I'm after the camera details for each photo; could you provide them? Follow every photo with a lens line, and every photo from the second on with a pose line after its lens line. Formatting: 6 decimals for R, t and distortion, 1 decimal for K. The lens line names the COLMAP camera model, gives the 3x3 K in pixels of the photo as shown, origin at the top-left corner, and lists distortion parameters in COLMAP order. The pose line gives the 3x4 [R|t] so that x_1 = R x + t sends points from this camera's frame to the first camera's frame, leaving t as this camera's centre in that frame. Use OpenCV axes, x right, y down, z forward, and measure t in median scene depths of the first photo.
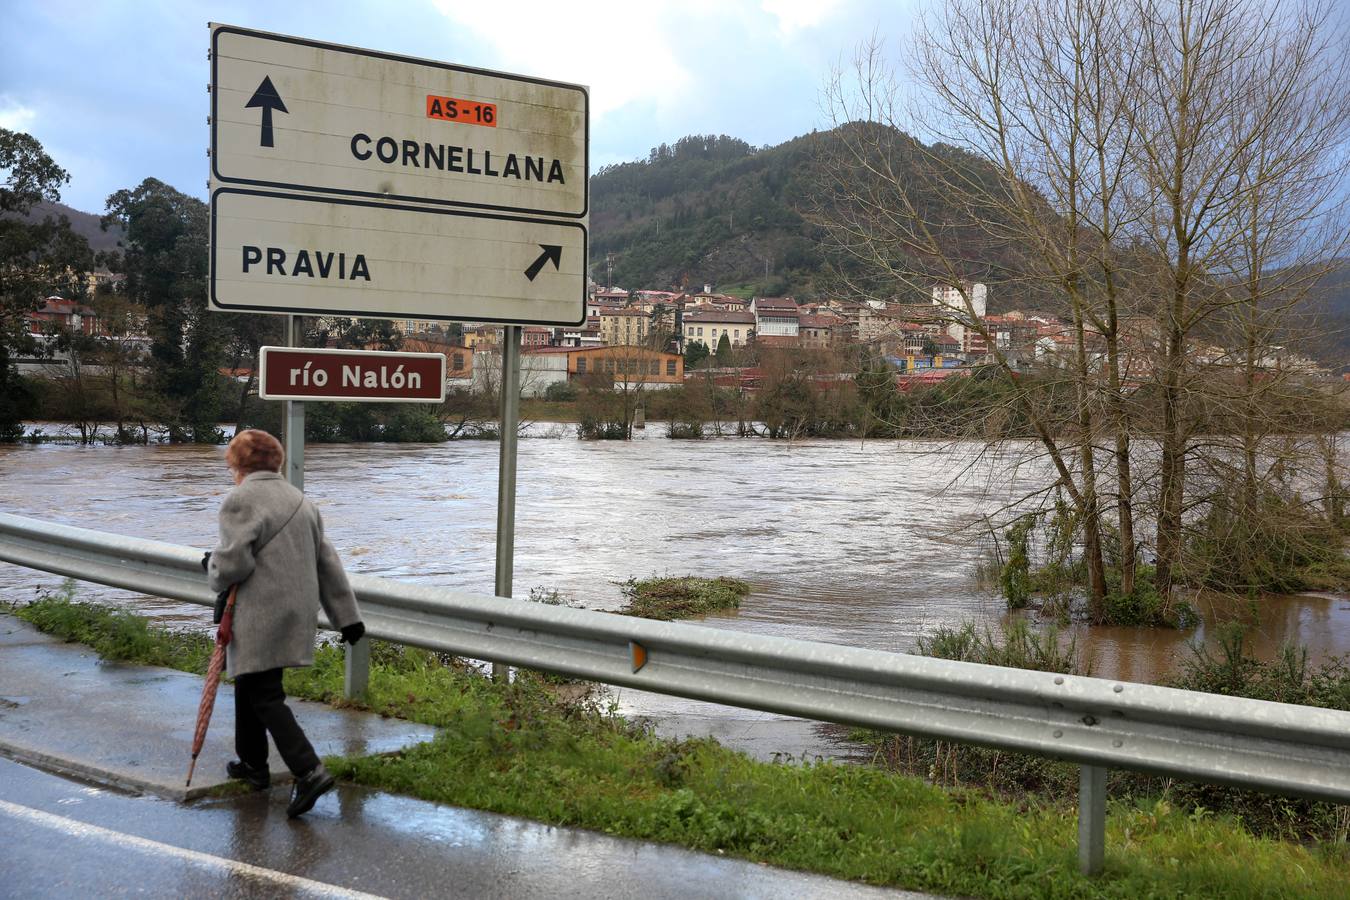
lens RADIAL K [[1813.6, 0, 681.1], [0, 1813.6, 451.9], [0, 0, 1]] dist [0.098316, 0.059378]
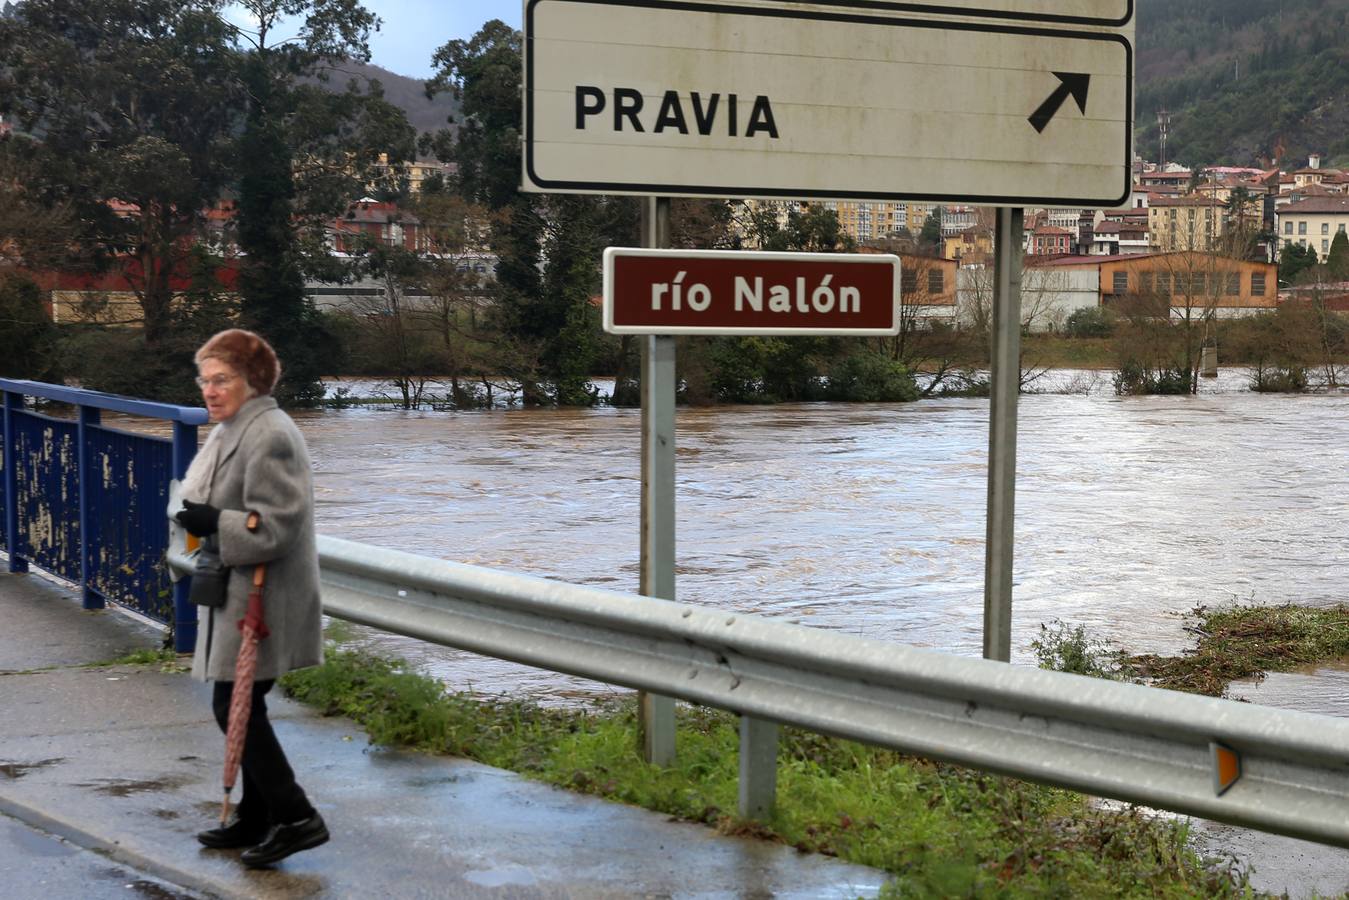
lens RADIAL K [[2687.4, 0, 817.6], [0, 2687.4, 526.5], [0, 0, 1]] dist [0.044151, 0.248406]
pose [[0.986070, -0.001863, -0.166320, -0.000893], [0.008765, 0.999130, 0.040775, 0.000029], [0.166100, -0.041665, 0.985228, 0.013712]]
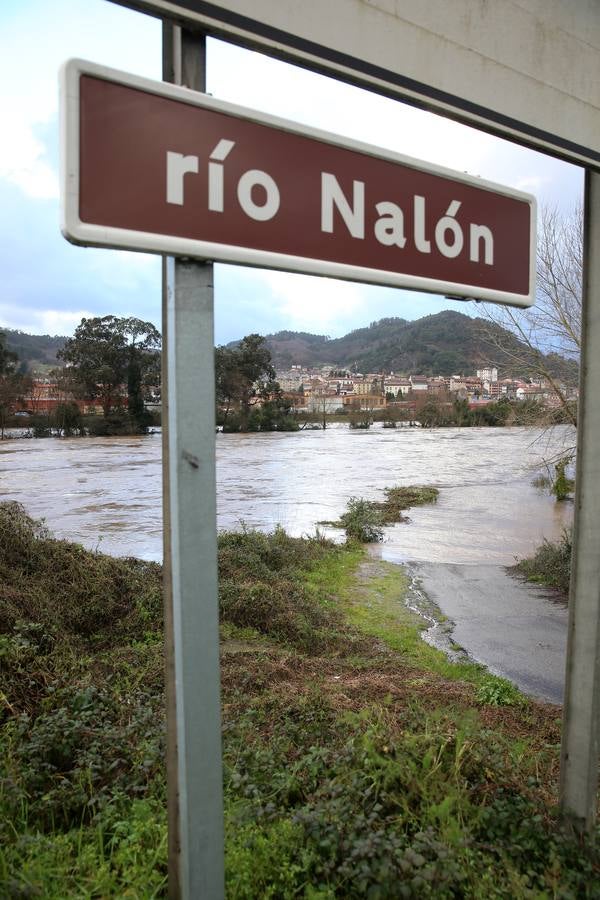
lens RADIAL K [[603.8, 0, 300.0], [0, 603.8, 450.0], [0, 0, 1]] dist [-0.115961, 0.001329]
pose [[0.992830, -0.014217, -0.118686, -0.023758], [0.017304, 0.999537, 0.025016, 0.000426], [0.118276, -0.026891, 0.992617, 0.118716]]
